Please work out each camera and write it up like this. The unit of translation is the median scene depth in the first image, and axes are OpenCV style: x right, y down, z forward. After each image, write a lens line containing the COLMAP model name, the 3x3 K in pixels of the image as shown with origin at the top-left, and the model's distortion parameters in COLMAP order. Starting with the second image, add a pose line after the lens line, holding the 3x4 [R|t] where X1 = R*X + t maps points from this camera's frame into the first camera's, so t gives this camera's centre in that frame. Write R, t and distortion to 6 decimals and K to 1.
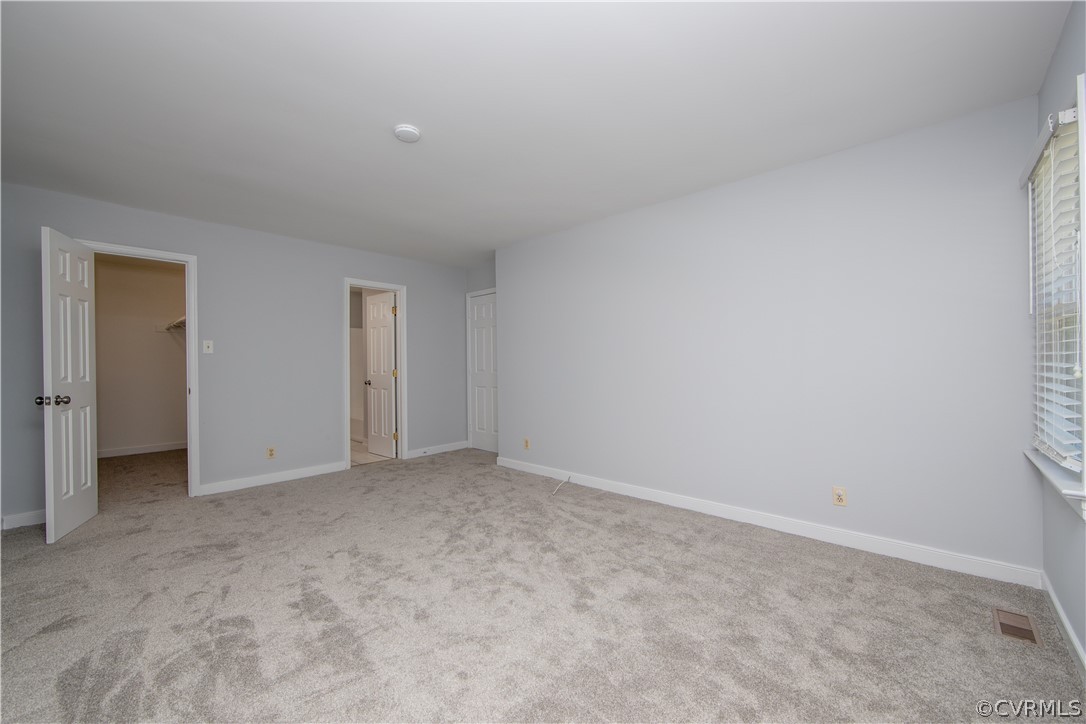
lens RADIAL K [[434.5, 0, 545.8], [0, 434.5, 365.2], [0, 0, 1]] dist [-0.006935, 0.000684]
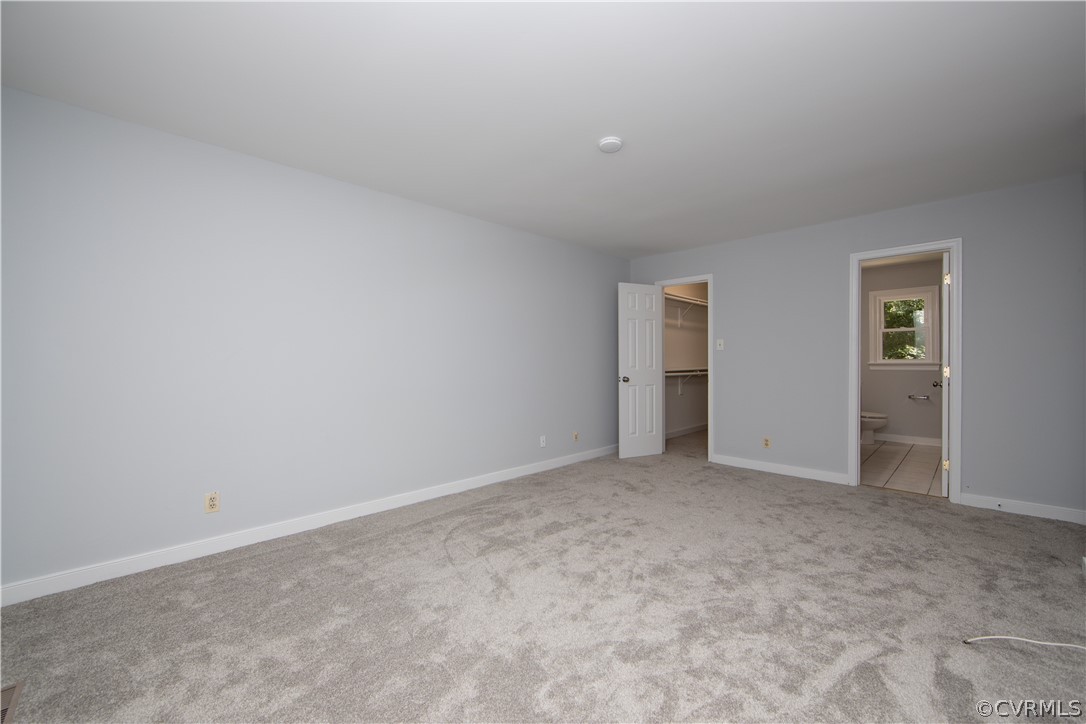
lens RADIAL K [[434.5, 0, 545.9], [0, 434.5, 360.7], [0, 0, 1]] dist [-0.006935, 0.000684]
pose [[-0.047694, 0.006430, -0.998841, 0.580094], [-0.000252, 0.999979, 0.006450, -0.005157], [0.998862, 0.000560, -0.047691, 0.673270]]
